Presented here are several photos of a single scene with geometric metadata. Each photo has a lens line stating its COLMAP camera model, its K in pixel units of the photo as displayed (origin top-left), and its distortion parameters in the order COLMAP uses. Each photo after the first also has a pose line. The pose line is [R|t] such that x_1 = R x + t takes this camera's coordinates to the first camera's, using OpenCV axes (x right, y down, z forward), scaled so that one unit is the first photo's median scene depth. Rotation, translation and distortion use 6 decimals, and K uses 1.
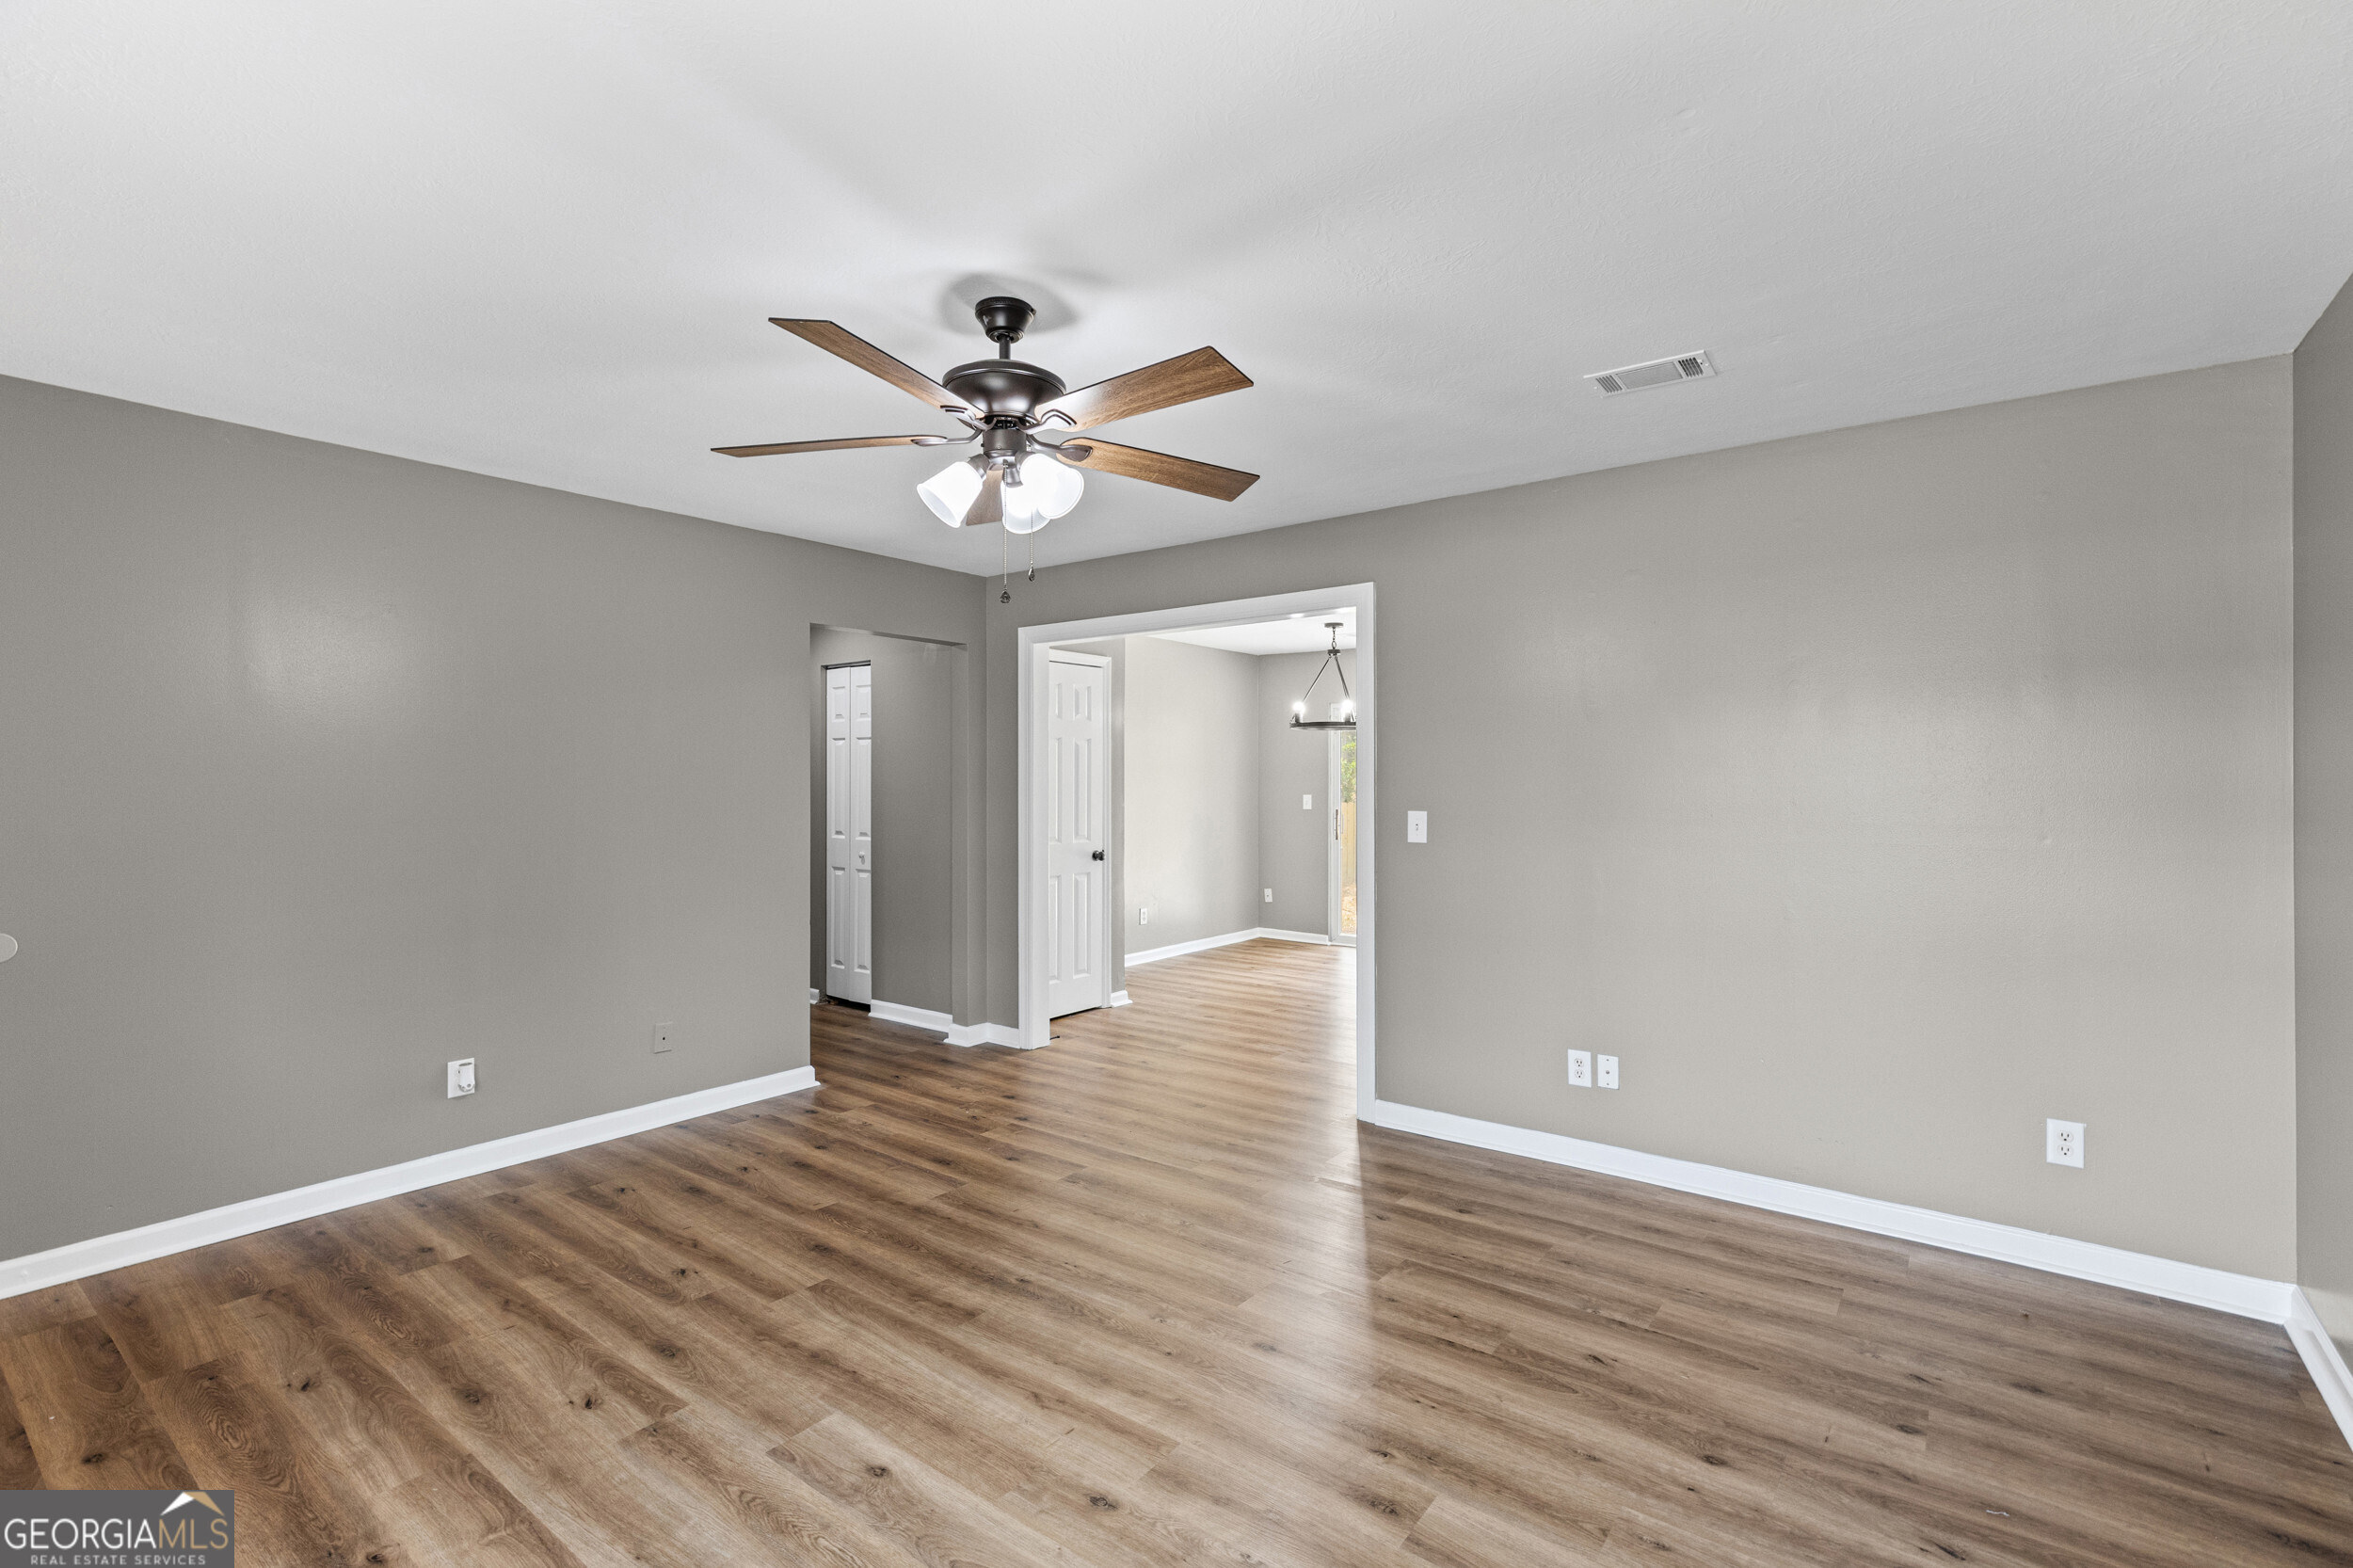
lens RADIAL K [[1057.5, 0, 1177.6], [0, 1057.5, 772.9], [0, 0, 1]] dist [0.002919, 0.000343]
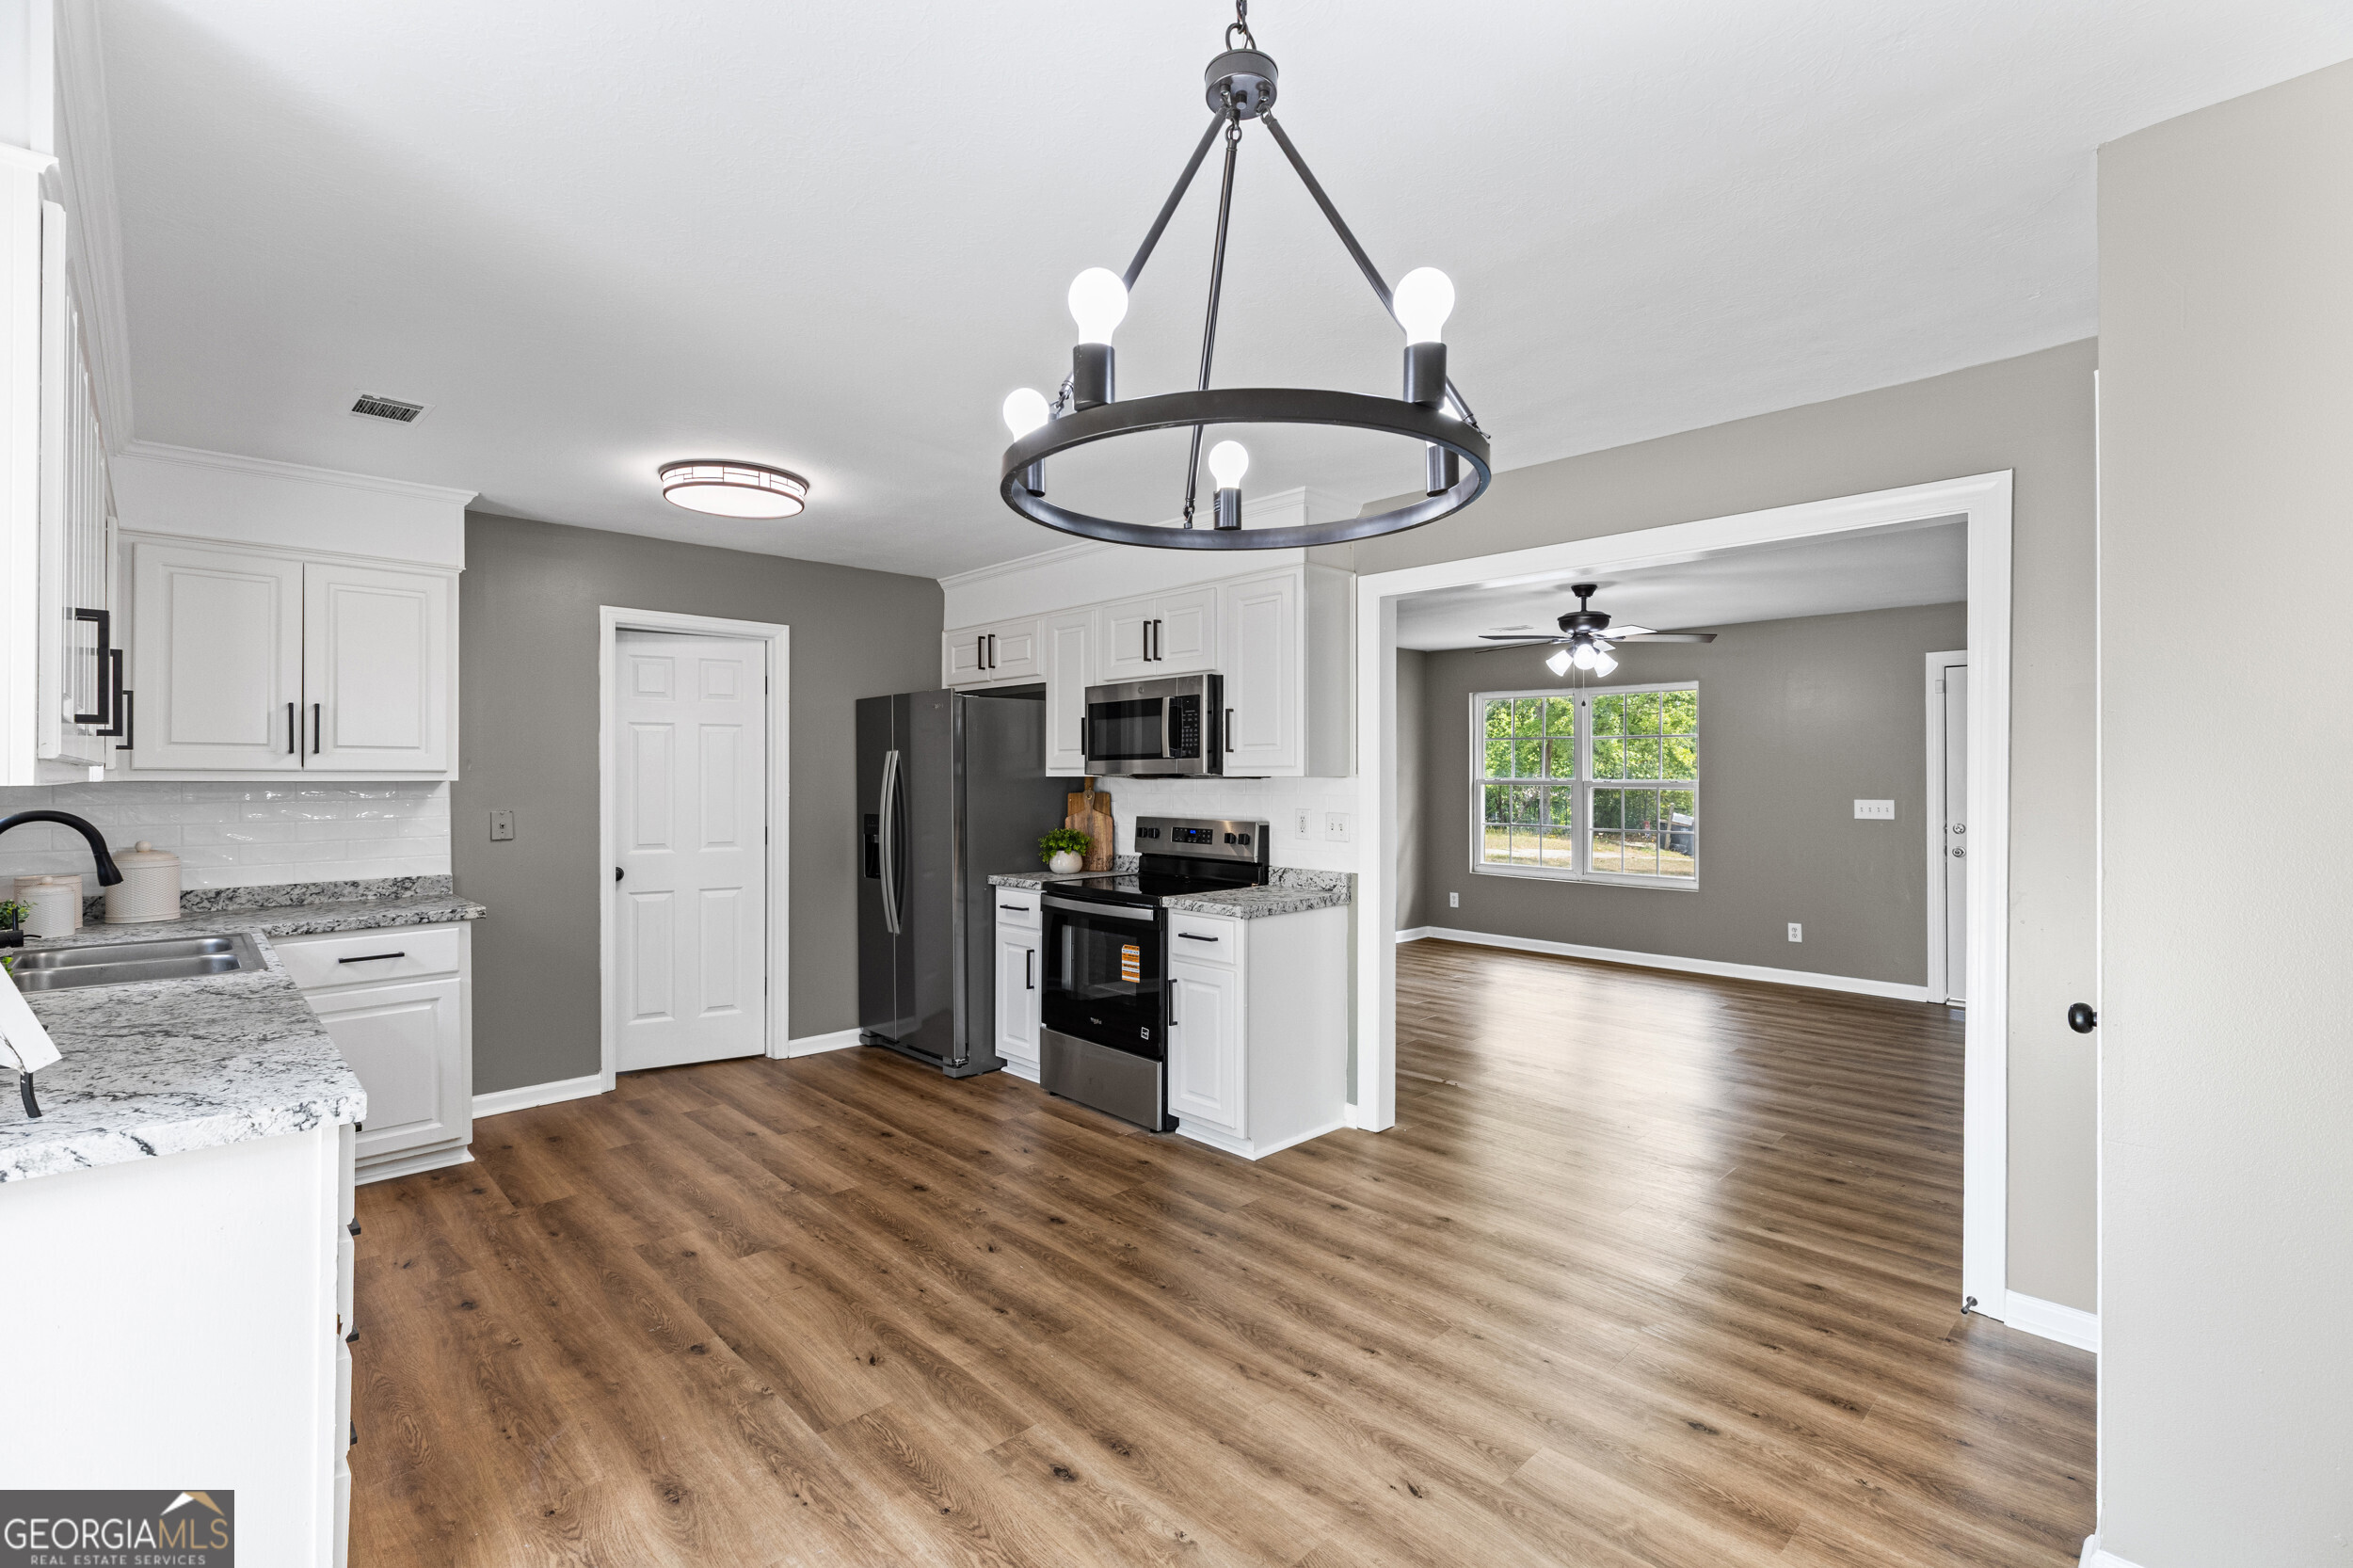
lens RADIAL K [[1057.5, 0, 1177.6], [0, 1057.5, 772.9], [0, 0, 1]] dist [0.002919, 0.000343]
pose [[-0.987729, -0.000061, 0.156175, 0.244620], [-0.001620, 0.999950, -0.009855, 0.013769], [-0.156167, -0.009987, -0.987680, 2.270096]]
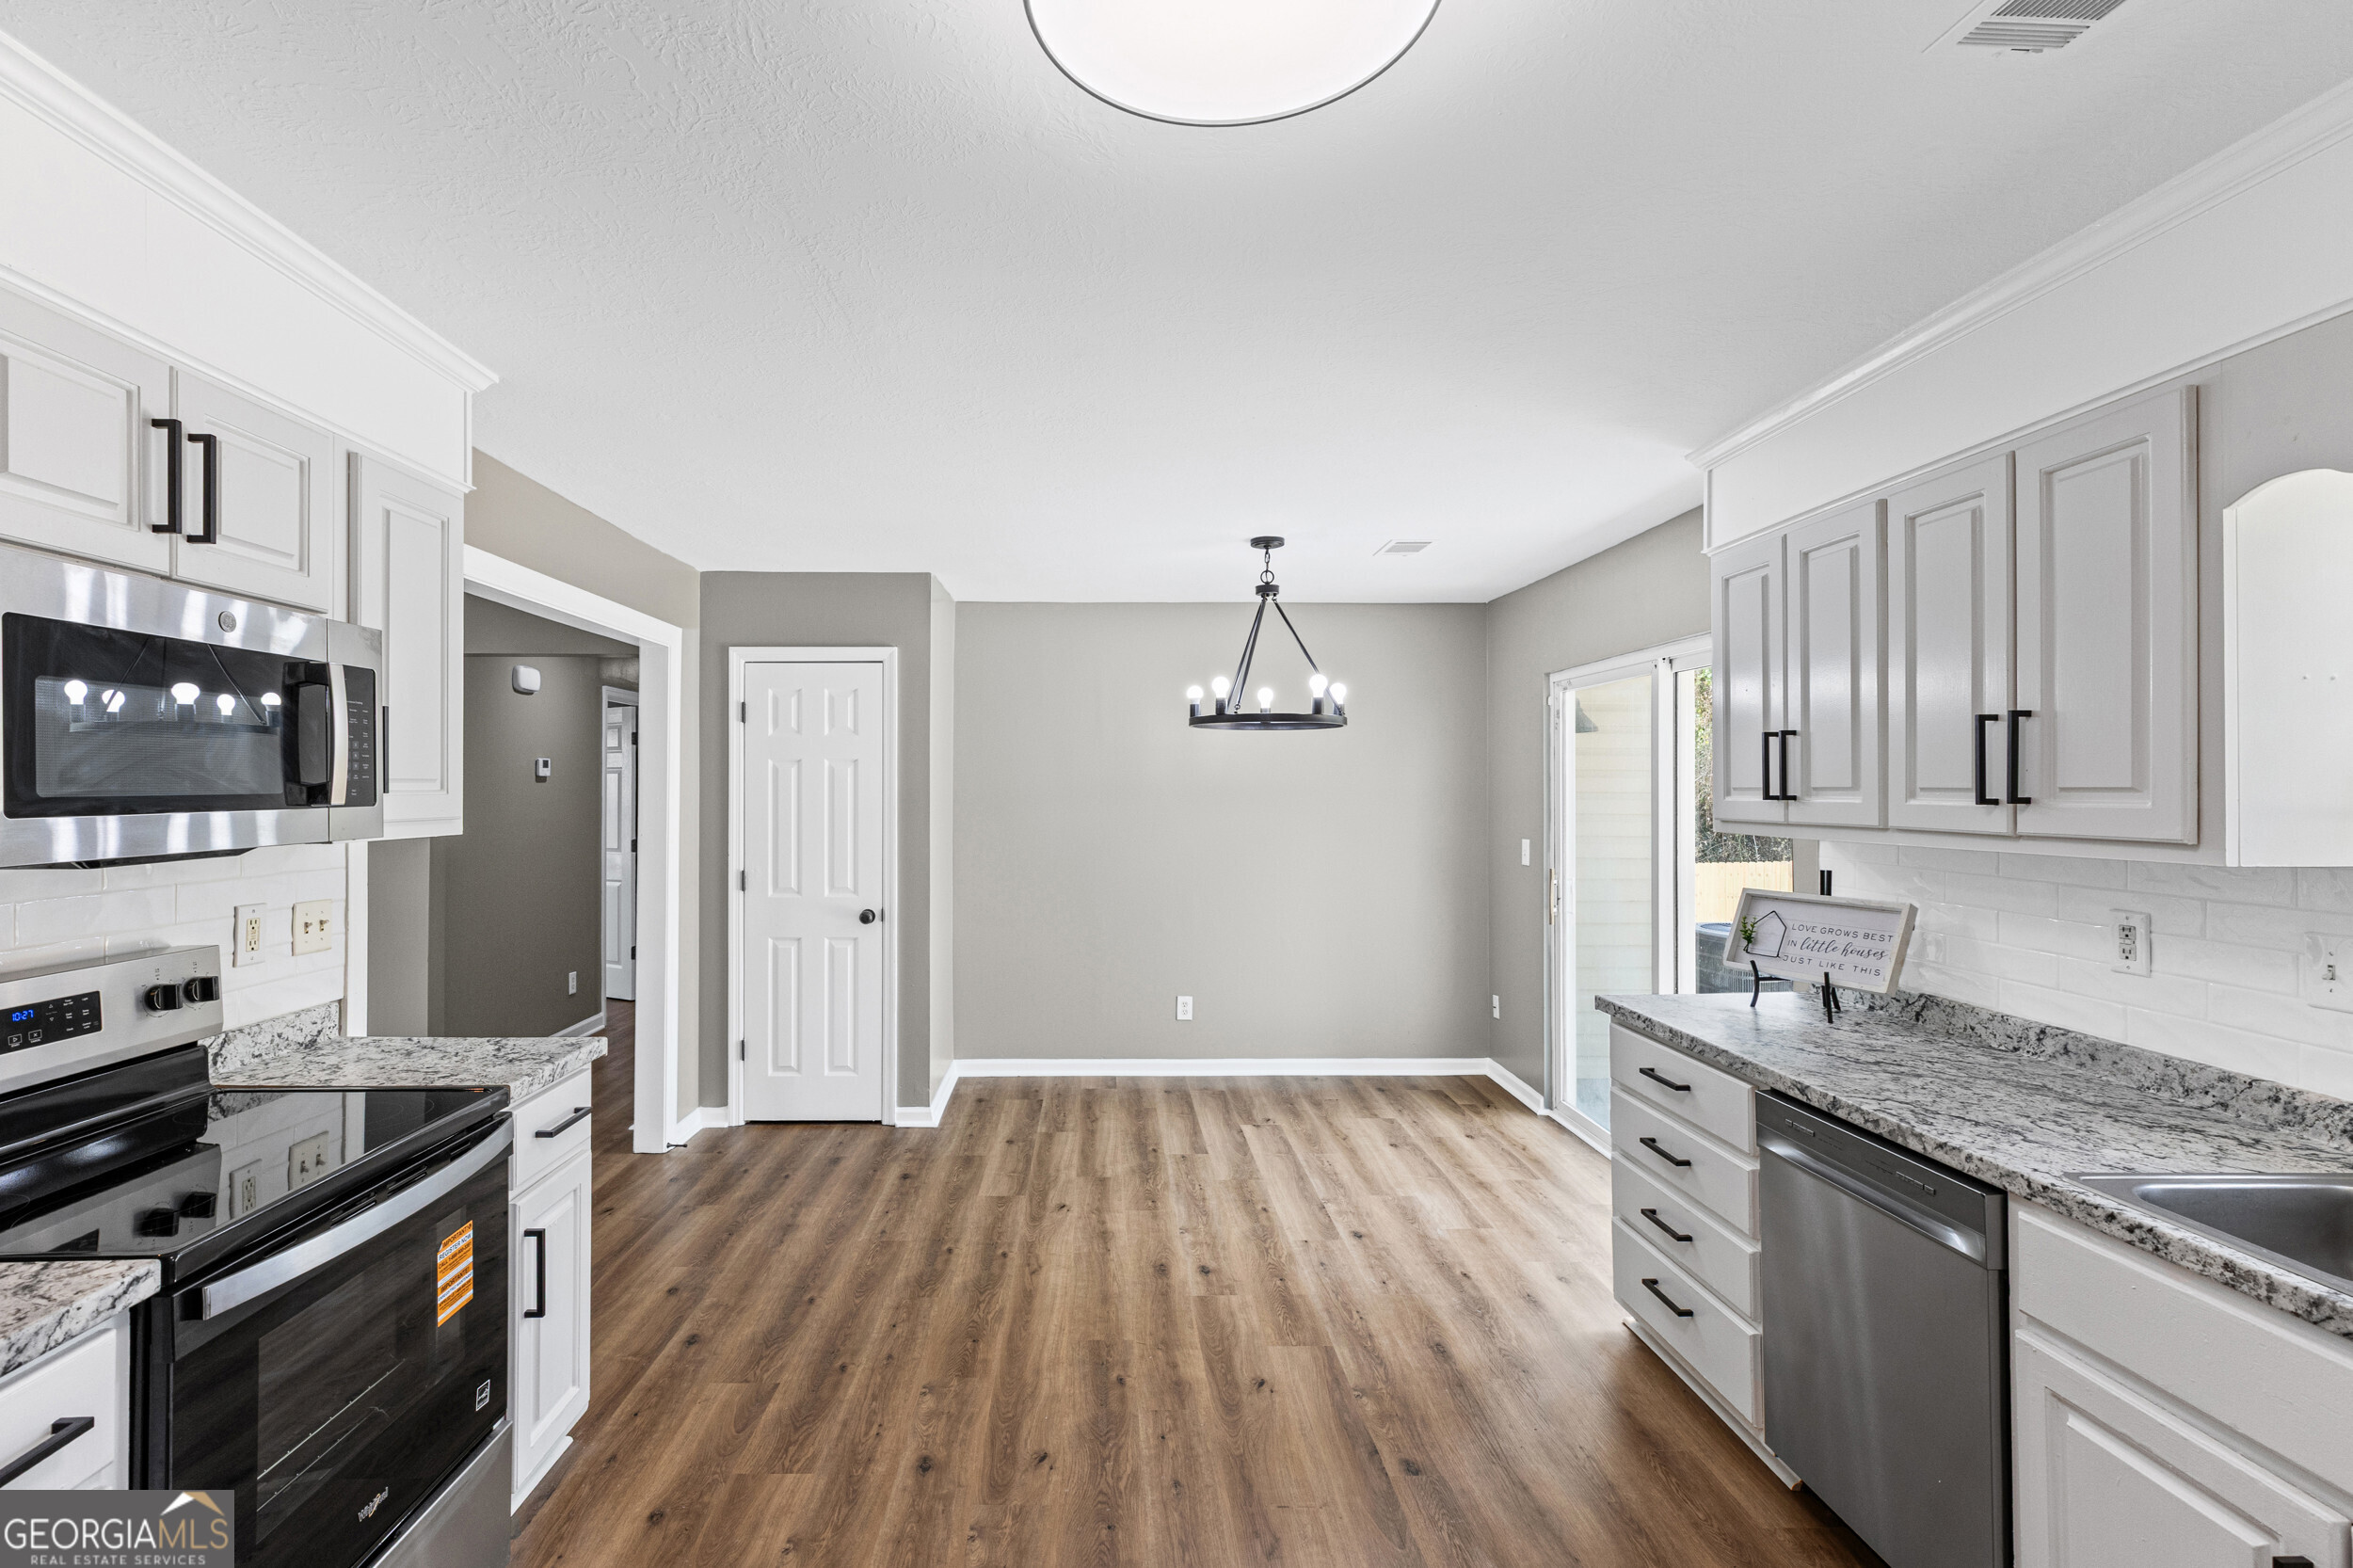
lens RADIAL K [[1076.9, 0, 1109.9], [0, 1076.9, 779.2], [0, 0, 1]] dist [0.000294, 0.000113]
pose [[0.614155, -0.007145, -0.789153, 1.043614], [0.004653, 0.999974, -0.005433, -0.021723], [0.789172, -0.000335, 0.614172, 1.120737]]
